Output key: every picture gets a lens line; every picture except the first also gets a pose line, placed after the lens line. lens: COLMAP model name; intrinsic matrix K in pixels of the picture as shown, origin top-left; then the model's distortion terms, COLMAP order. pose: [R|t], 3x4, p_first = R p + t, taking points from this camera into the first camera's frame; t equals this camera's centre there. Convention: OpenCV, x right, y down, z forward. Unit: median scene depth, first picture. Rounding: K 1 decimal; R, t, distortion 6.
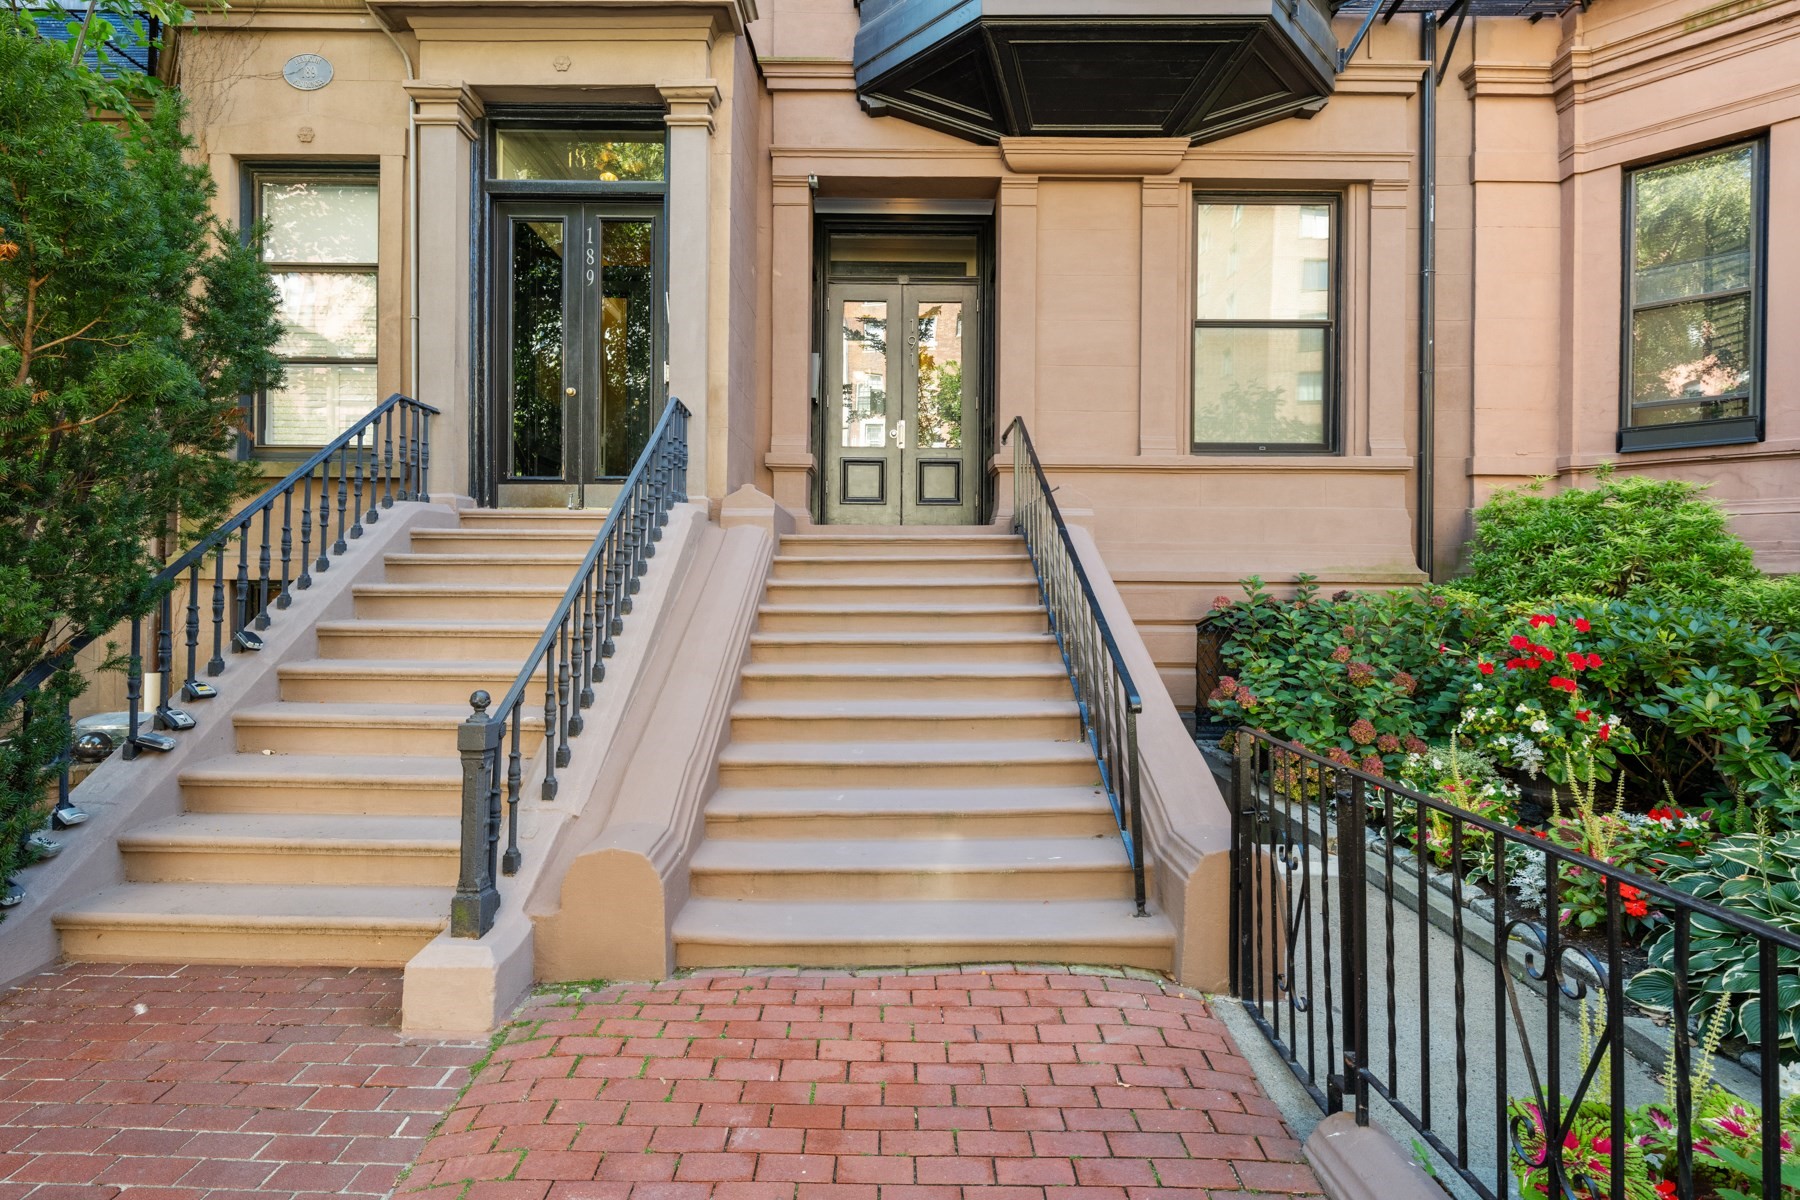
lens RADIAL K [[834.8, 0, 900.0], [0, 834.8, 600.0], [0, 0, 1]] dist [0.000002, 0.000117]
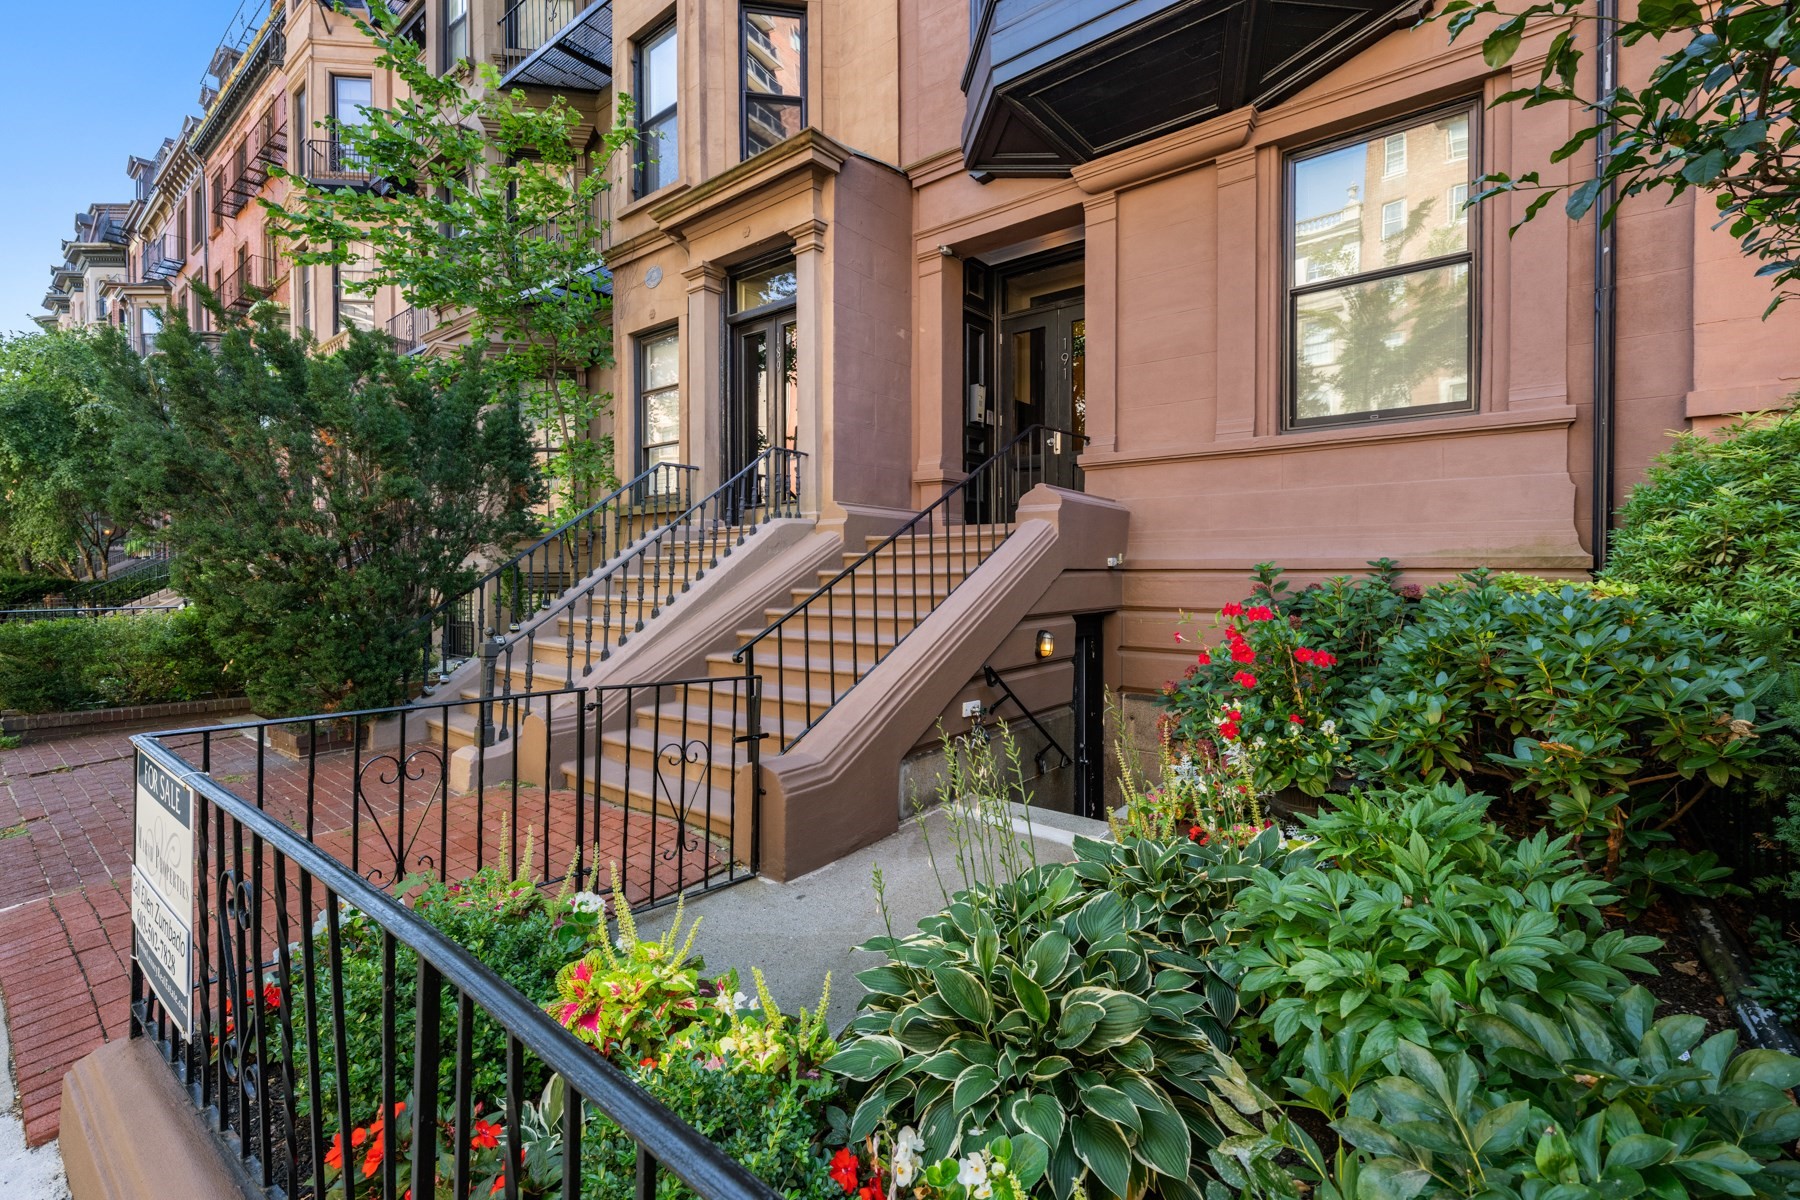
lens RADIAL K [[757.3, 0, 900.0], [0, 757.3, 600.0], [0, 0, 1]] dist [0.000695, 0.000421]
pose [[0.789249, 0.017613, -0.613821, 0.567507], [-0.009322, 0.999817, 0.016703, 0.003168], [0.614003, -0.007461, 0.789269, 0.061883]]
